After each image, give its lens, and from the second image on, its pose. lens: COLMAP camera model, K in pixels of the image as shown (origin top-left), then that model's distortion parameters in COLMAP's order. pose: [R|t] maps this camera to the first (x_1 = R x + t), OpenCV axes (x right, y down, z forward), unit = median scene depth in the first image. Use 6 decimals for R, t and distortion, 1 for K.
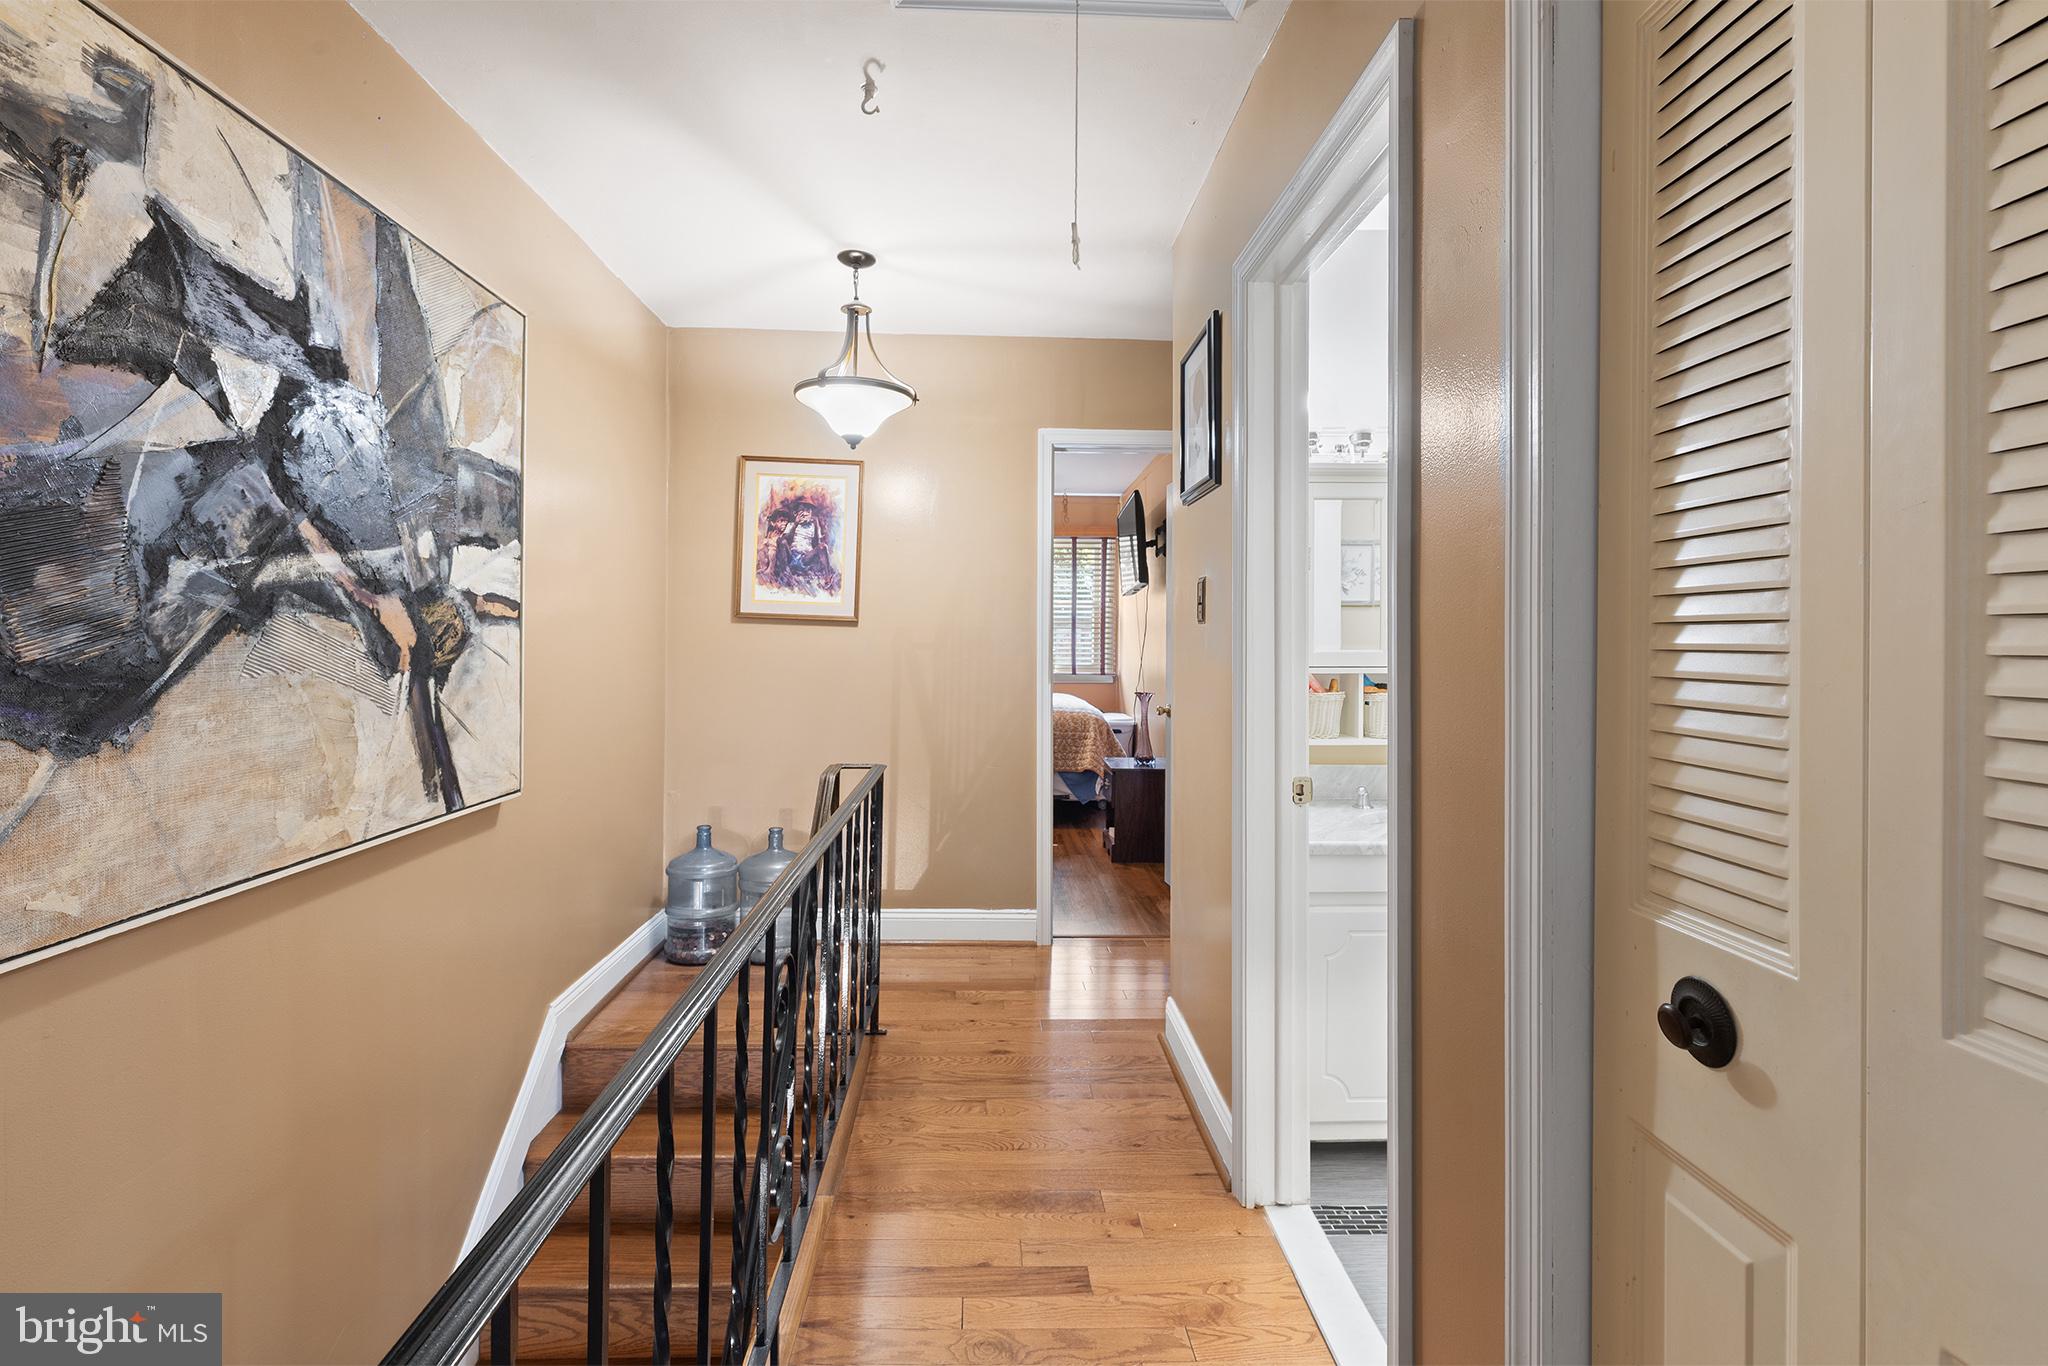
lens RADIAL K [[906.4, 0, 1006.3], [0, 906.4, 621.1], [0, 0, 1]] dist [-0.000624, -0.000137]
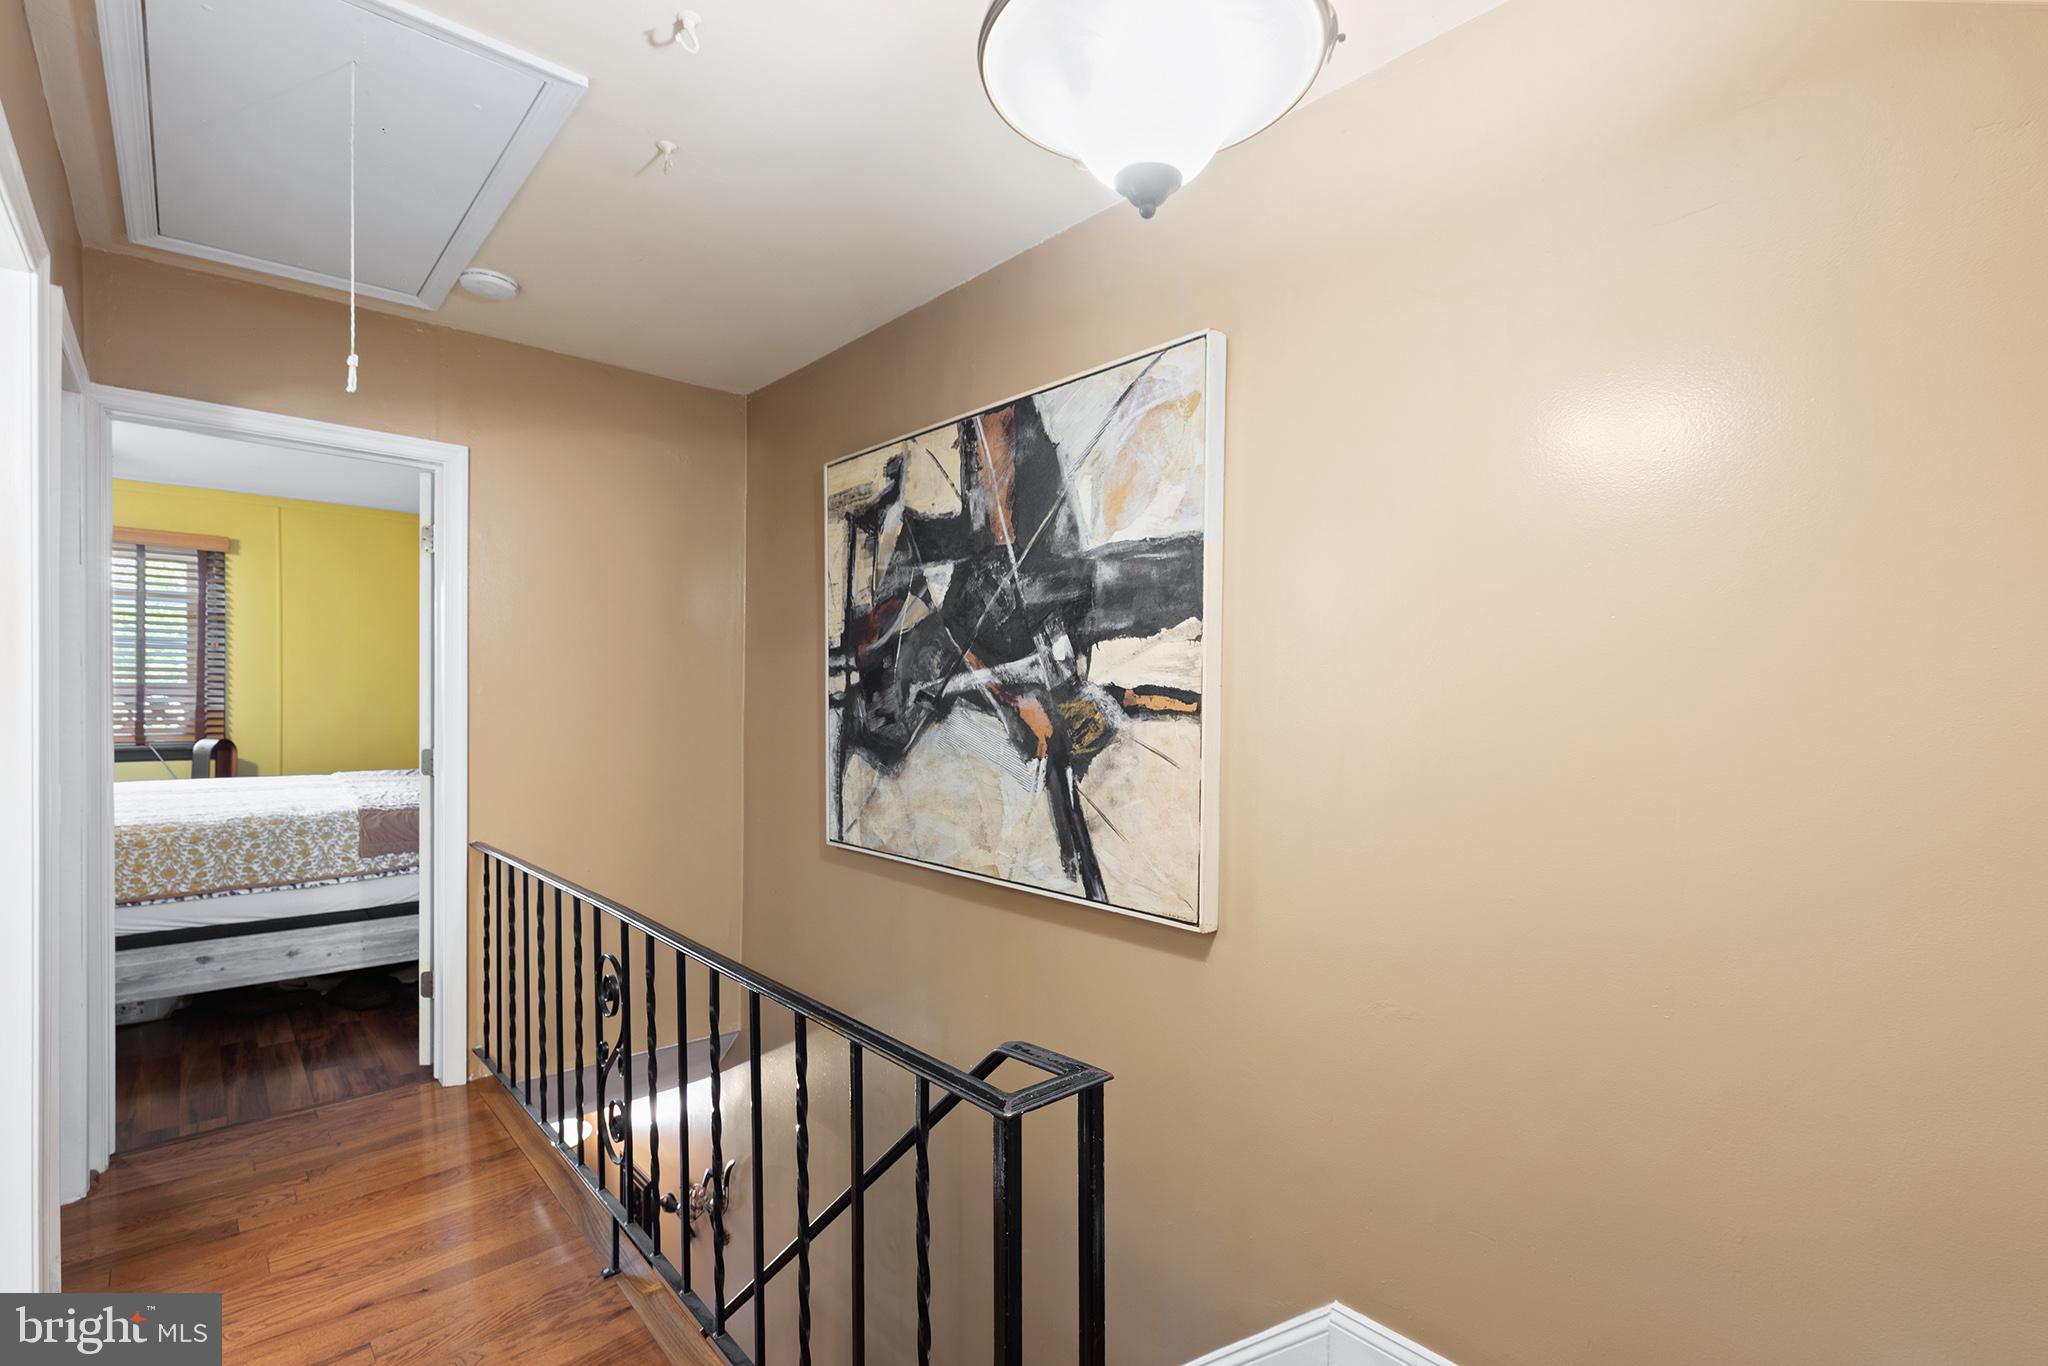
lens RADIAL K [[906.4, 0, 1015.9], [0, 906.4, 703.6], [0, 0, 1]] dist [-0.000624, -0.000137]
pose [[-0.757731, -0.006553, -0.652535, 0.149106], [0.001235, 0.999933, -0.011475, -0.002514], [0.652566, -0.009501, -0.757672, 1.944302]]
